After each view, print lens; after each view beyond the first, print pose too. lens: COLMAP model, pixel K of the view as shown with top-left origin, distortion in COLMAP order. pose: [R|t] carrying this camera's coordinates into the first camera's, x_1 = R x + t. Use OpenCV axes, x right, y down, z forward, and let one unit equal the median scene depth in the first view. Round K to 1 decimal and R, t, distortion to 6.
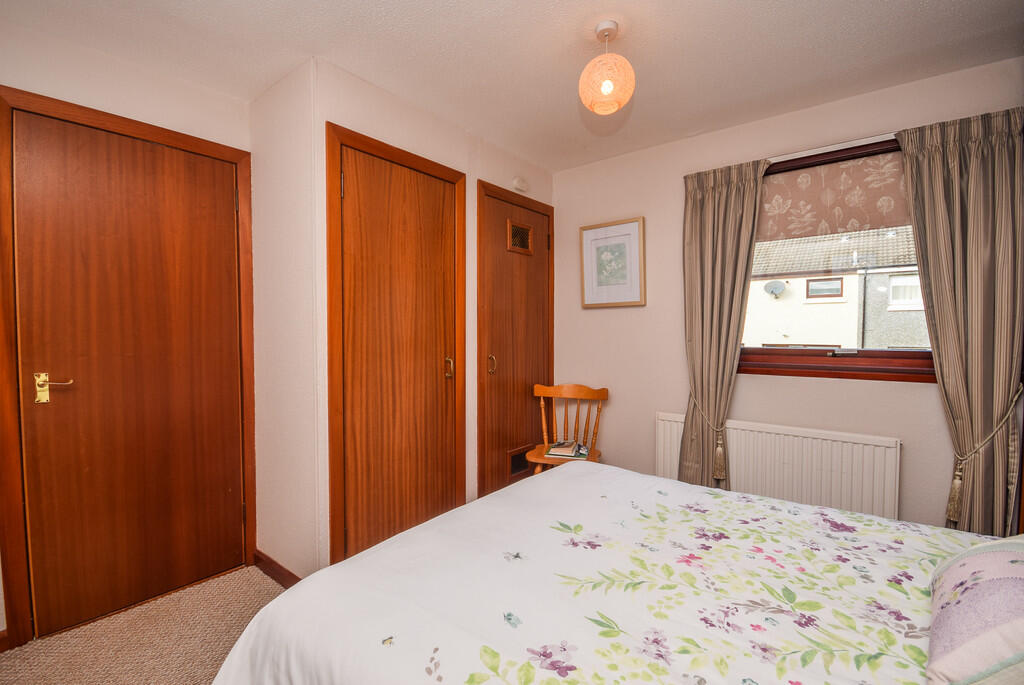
lens RADIAL K [[472.8, 0, 512.0], [0, 472.8, 342.5], [0, 0, 1]] dist [-0.012745, -0.000265]
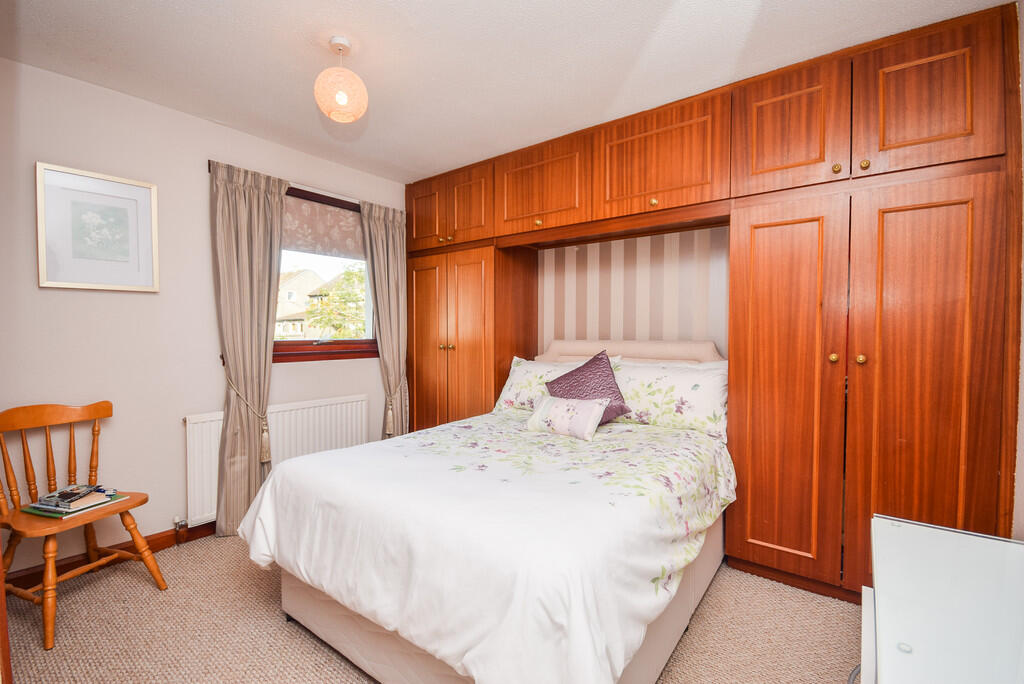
lens RADIAL K [[456.6, 0, 512.0], [0, 456.6, 342.0], [0, 0, 1]] dist [-0.013129, -0.000343]
pose [[-0.046621, -0.020497, 0.998702, -0.661205], [0.019610, 0.999578, 0.021430, 0.004051], [-0.998720, 0.020584, -0.046199, 0.504414]]
